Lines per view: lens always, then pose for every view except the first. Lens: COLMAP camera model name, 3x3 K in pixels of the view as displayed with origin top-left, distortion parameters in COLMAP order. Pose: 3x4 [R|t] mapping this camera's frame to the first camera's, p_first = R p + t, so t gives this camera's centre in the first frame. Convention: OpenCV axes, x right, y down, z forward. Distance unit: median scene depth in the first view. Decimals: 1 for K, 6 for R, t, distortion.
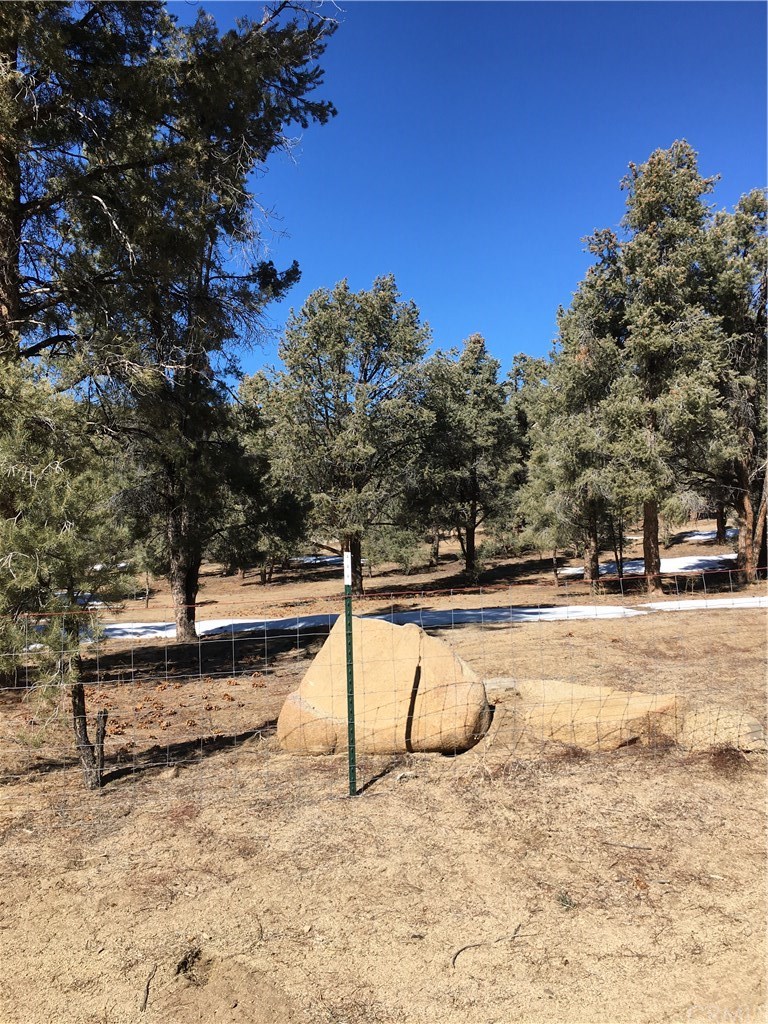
lens RADIAL K [[871.1, 0, 384.0], [0, 871.1, 512.4], [0, 0, 1]] dist [0.087095, -0.109537]
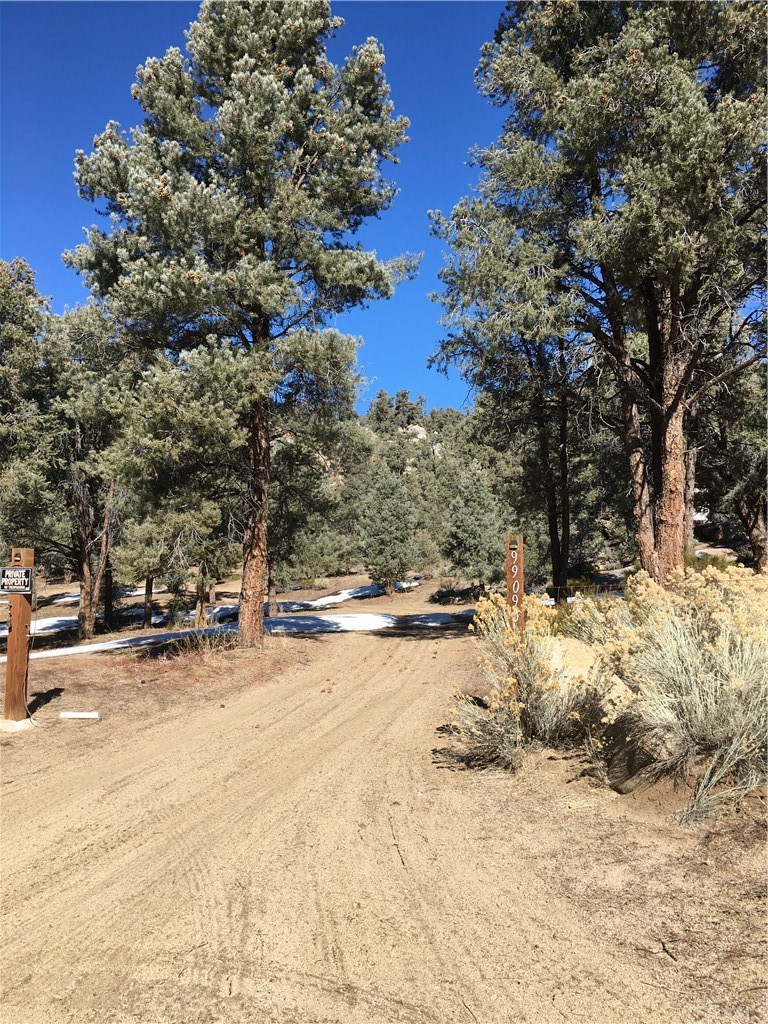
lens RADIAL K [[871.1, 0, 382.9], [0, 871.1, 508.7], [0, 0, 1]] dist [0.087095, -0.109537]
pose [[0.789742, 0.033855, 0.612504, 0.011095], [0.011118, 0.997522, -0.069471, -0.006219], [-0.613338, 0.061674, 0.787409, -0.193773]]
